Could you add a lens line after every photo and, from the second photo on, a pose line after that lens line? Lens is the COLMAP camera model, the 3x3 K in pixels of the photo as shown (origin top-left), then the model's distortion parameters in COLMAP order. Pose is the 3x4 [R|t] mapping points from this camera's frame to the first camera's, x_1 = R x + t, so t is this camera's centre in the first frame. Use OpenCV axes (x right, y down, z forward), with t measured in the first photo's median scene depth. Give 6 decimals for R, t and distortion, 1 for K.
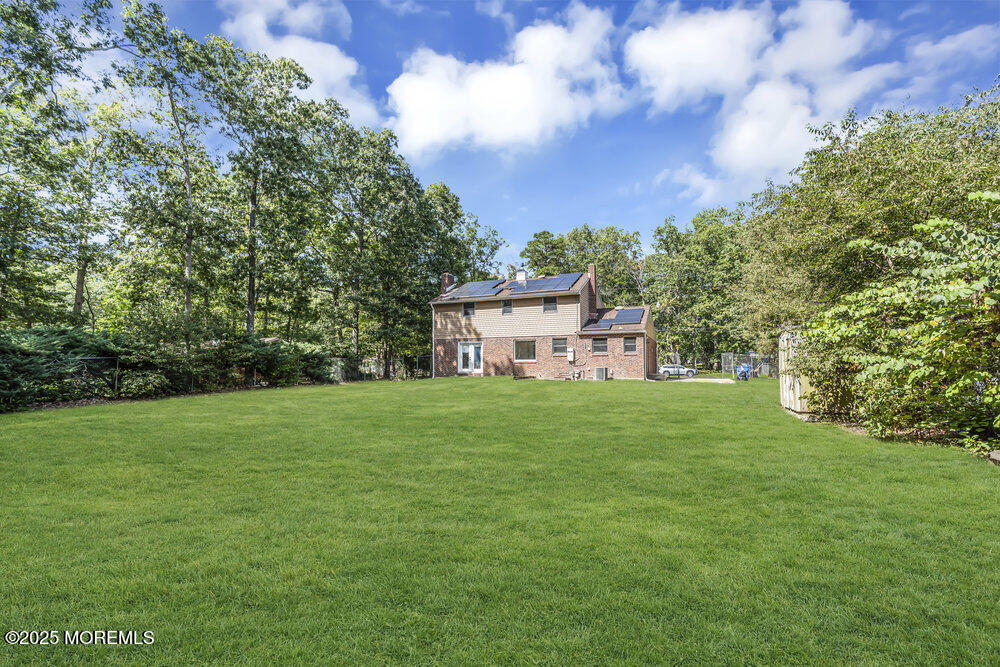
lens RADIAL K [[446.8, 0, 501.0], [0, 446.8, 335.5], [0, 0, 1]] dist [-0.002355, -0.000122]
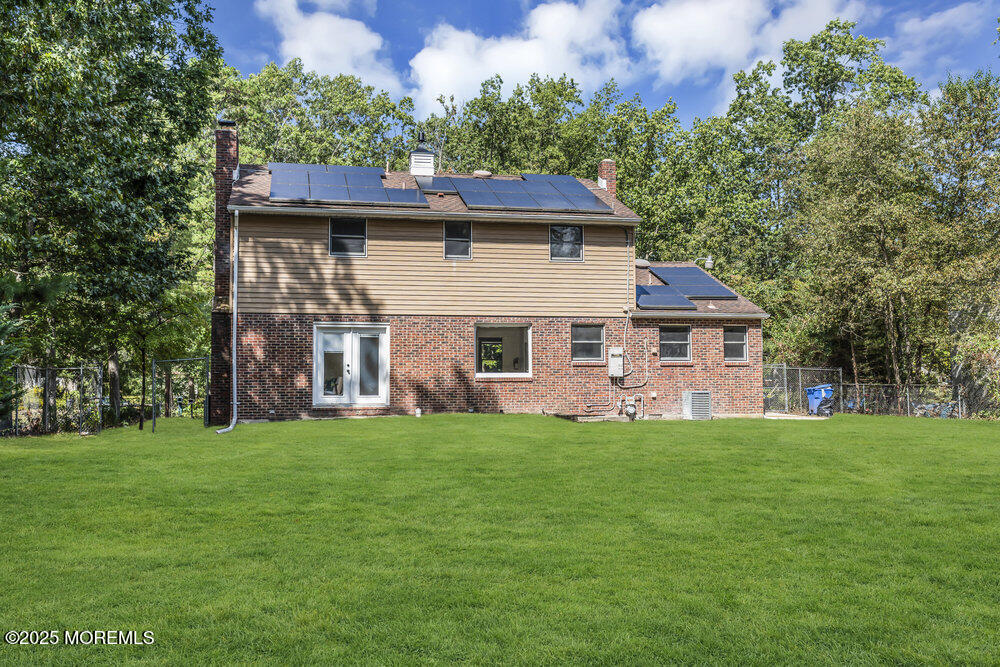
lens RADIAL K [[981.4, 0, 500.0], [0, 981.4, 333.5], [0, 0, 1]] dist [0.036728, -0.017961]
pose [[0.813424, 0.030642, 0.580863, -0.526977], [-0.040331, 0.999179, 0.003770, 0.016607], [-0.580271, -0.026493, 0.813992, 0.305959]]
